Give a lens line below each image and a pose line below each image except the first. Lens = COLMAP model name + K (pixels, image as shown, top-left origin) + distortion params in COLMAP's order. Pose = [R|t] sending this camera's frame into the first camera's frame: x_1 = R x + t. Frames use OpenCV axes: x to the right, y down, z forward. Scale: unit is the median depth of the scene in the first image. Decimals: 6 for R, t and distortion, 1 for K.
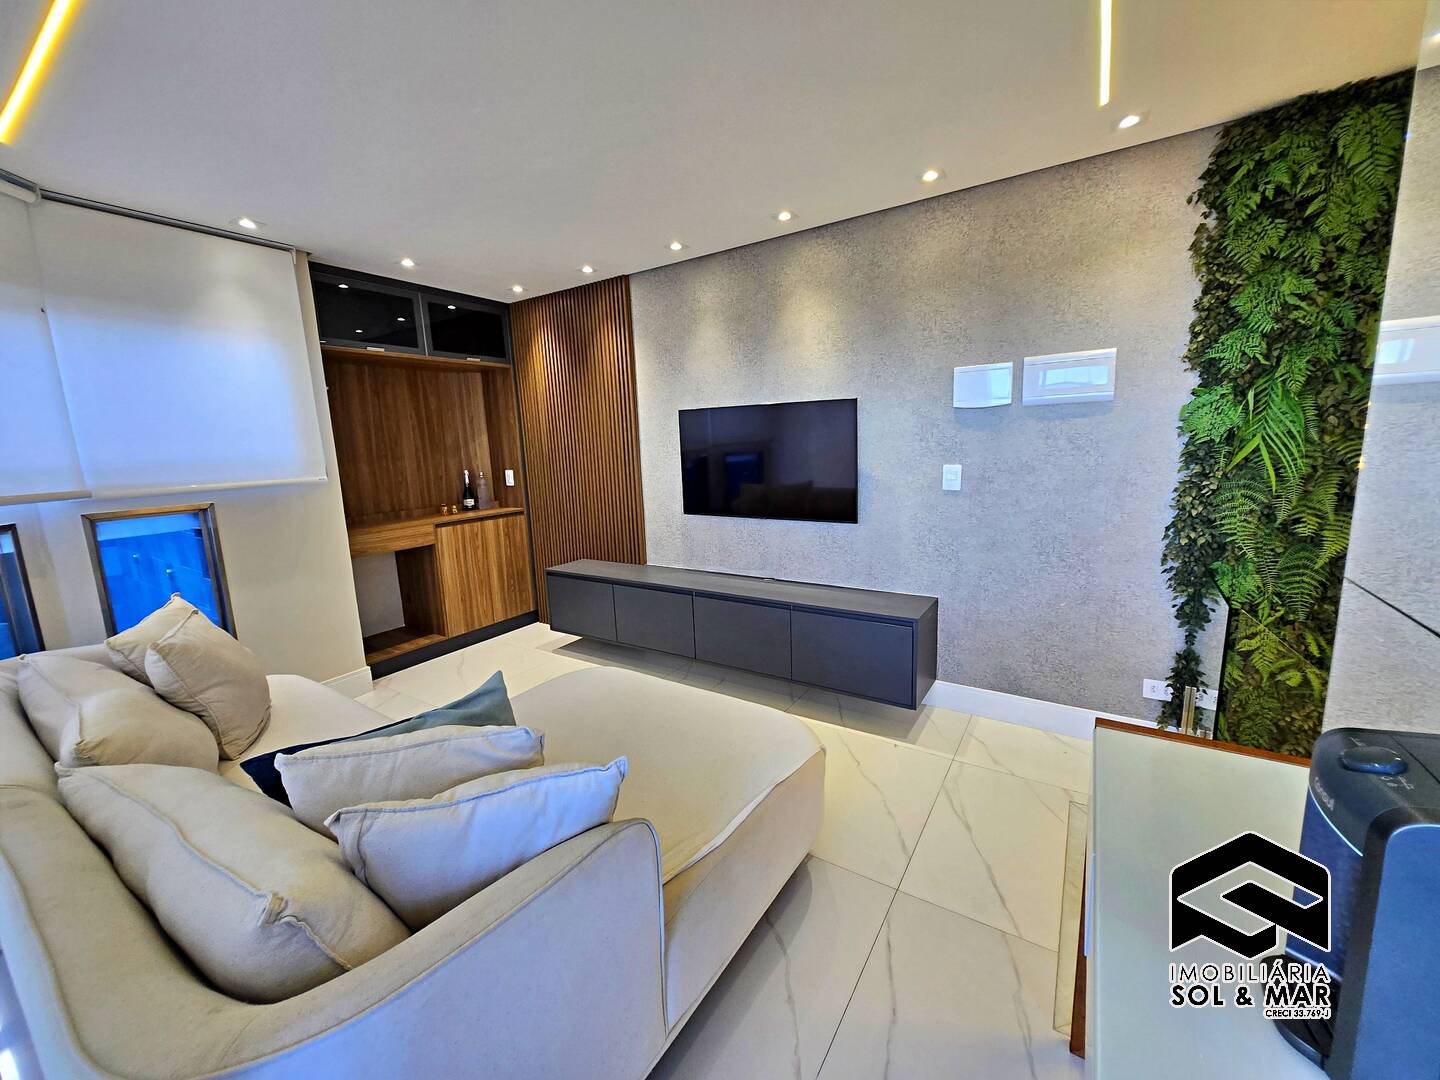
lens RADIAL K [[561.6, 0, 722.5], [0, 561.6, 532.0], [0, 0, 1]] dist [0.001431, 0.000165]
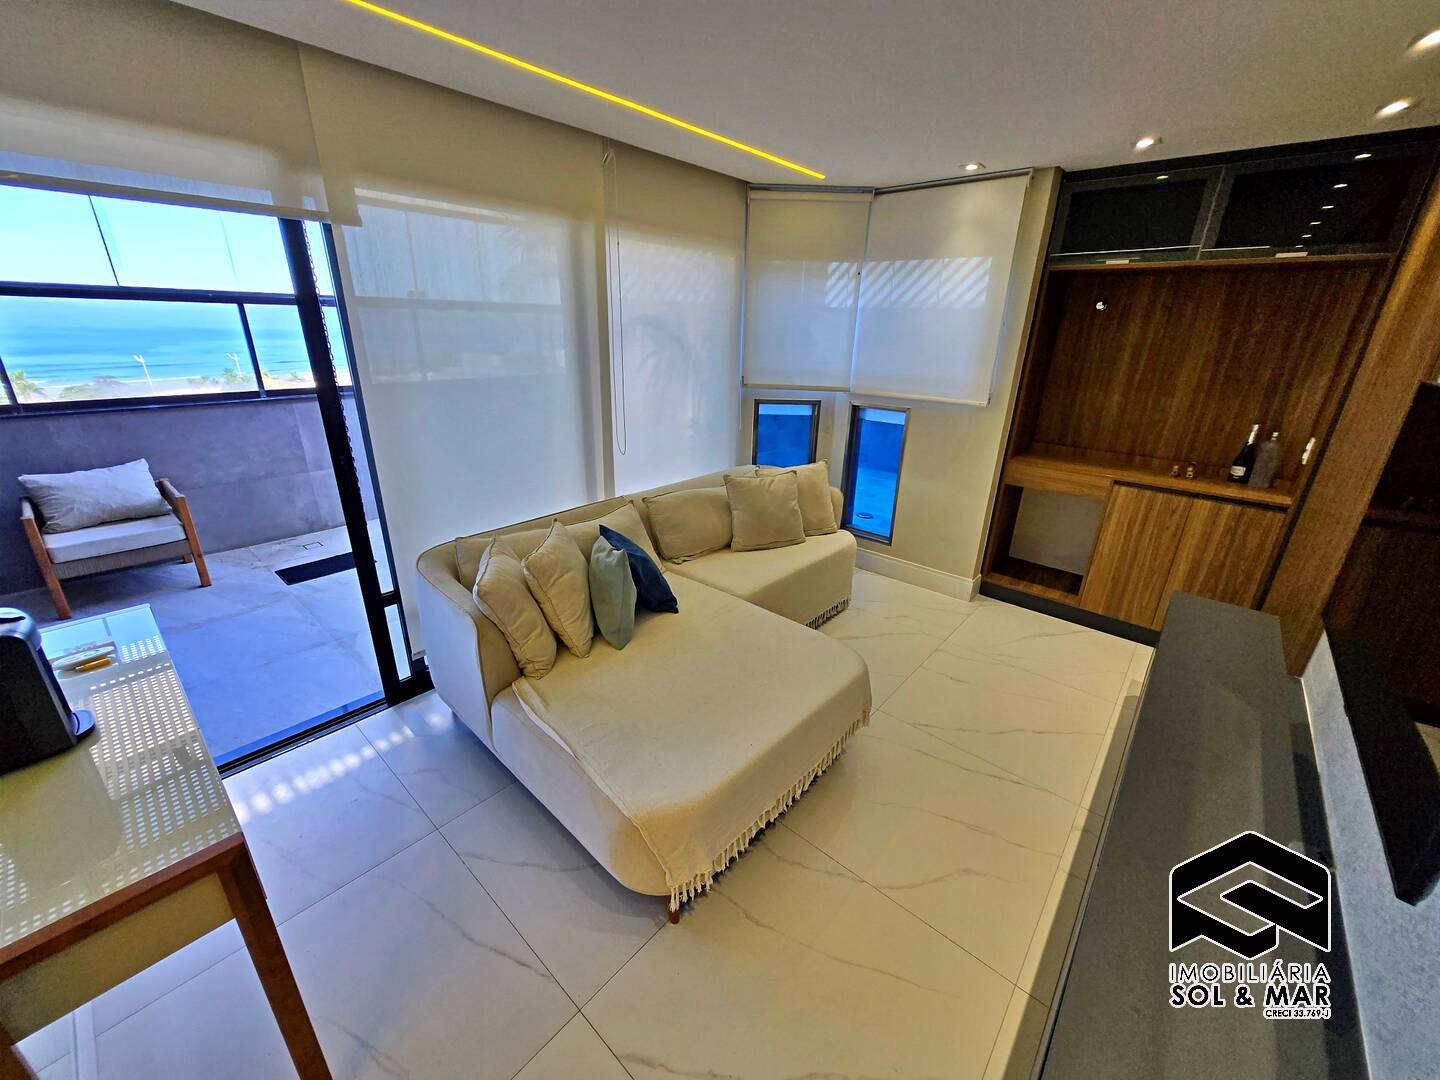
lens RADIAL K [[561.6, 0, 722.5], [0, 561.6, 532.0], [0, 0, 1]] dist [0.001431, 0.000165]
pose [[-0.152953, 0.378749, -0.912773, 0.360252], [-0.178212, 0.897927, 0.402452, -0.175325], [0.972032, 0.224223, -0.069843, 0.518733]]
